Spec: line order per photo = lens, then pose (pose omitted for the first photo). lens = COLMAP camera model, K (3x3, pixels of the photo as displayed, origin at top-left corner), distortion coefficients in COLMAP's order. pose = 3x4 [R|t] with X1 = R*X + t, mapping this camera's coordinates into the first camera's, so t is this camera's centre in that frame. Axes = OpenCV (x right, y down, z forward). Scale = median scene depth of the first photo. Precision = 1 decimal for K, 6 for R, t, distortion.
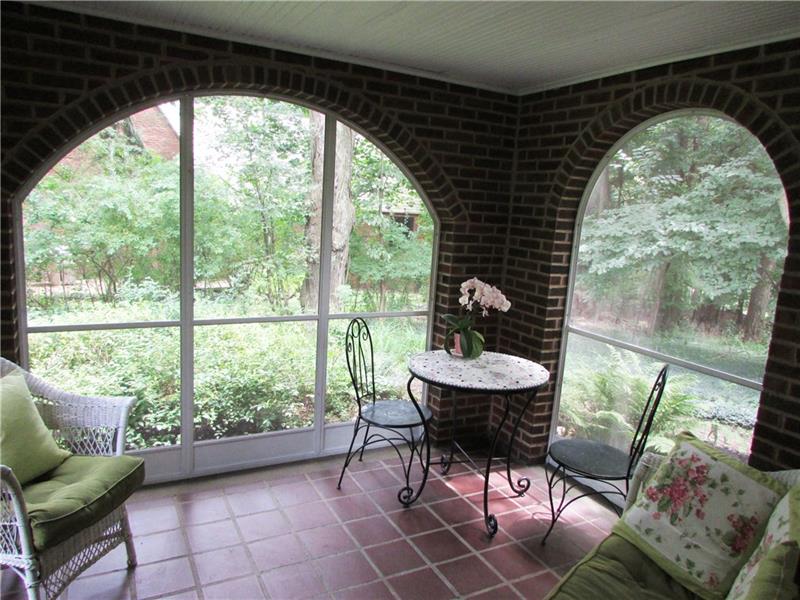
lens RADIAL K [[581.7, 0, 400.0], [0, 581.7, 300.0], [0, 0, 1]] dist [-0.006031, 0.002311]
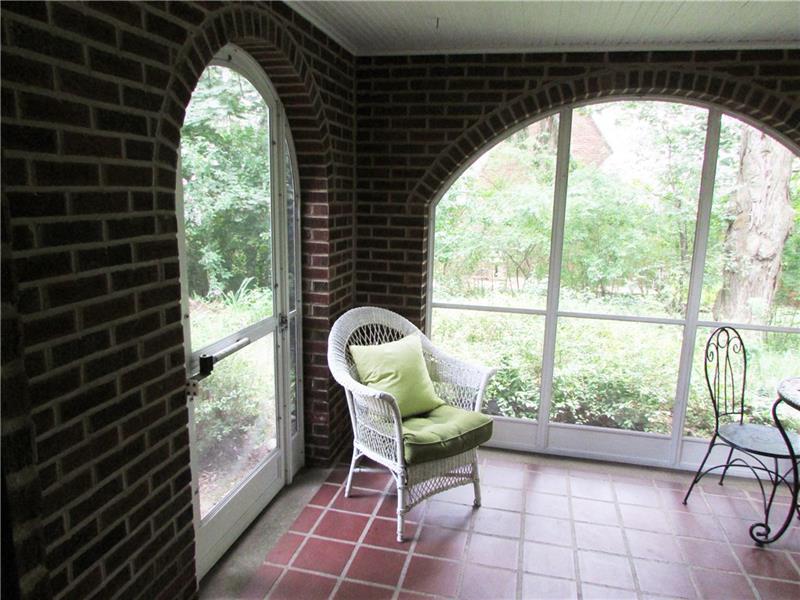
lens RADIAL K [[581.7, 0, 400.0], [0, 581.7, 300.0], [0, 0, 1]] dist [-0.006031, 0.002311]
pose [[0.756912, 0.085750, -0.647867, 0.133936], [-0.092127, 0.995455, 0.024123, 0.015003], [0.646991, 0.041427, 0.761372, -0.034405]]
